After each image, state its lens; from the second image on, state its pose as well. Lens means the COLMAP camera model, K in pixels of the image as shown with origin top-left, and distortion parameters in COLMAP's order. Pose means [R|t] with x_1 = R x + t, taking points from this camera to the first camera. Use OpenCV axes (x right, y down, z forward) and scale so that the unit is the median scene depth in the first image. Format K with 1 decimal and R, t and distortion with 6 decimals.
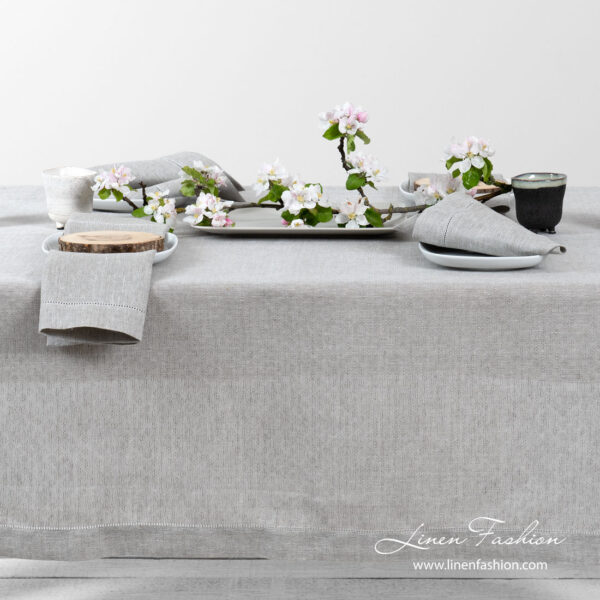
lens RADIAL K [[2438.3, 0, 299.8], [0, 2438.3, 300.1], [0, 0, 1]] dist [-0.164150, 0.000000]
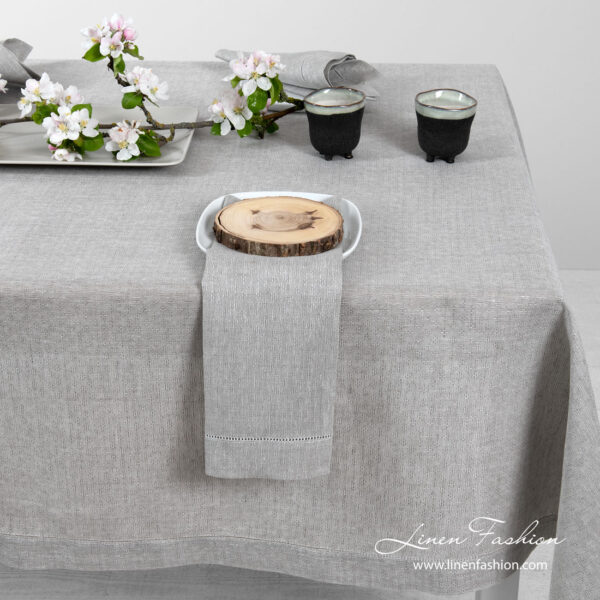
lens RADIAL K [[1297.7, 0, 299.6], [0, 1297.7, 301.1], [0, 0, 1]] dist [0.014428, 0.000000]
pose [[0.999886, 0.009575, -0.011690, 0.093225], [-0.006151, 0.964523, 0.263927, -0.106353], [0.013802, -0.263825, 0.964472, 0.525963]]
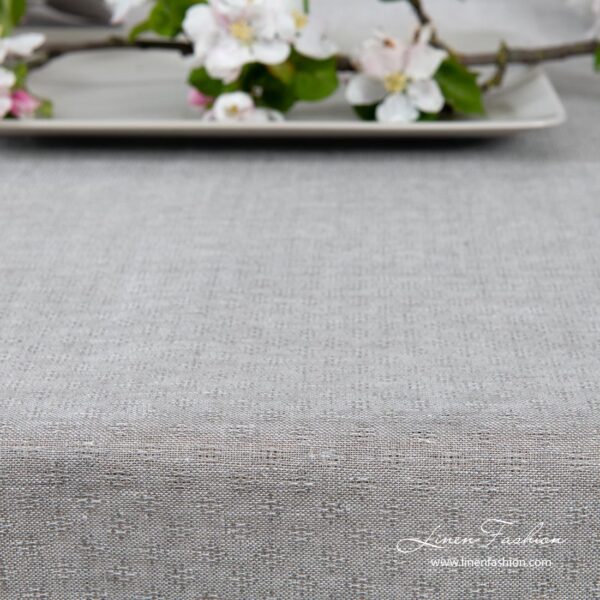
lens RADIAL K [[1760.3, 0, 301.9], [0, 1760.3, 299.2], [0, 0, 1]] dist [0.235473, 0.000000]
pose [[0.999955, -0.004520, 0.008314, 0.006218], [0.003341, 0.990599, 0.136754, -0.038474], [-0.008854, -0.136720, 0.990570, 0.759034]]
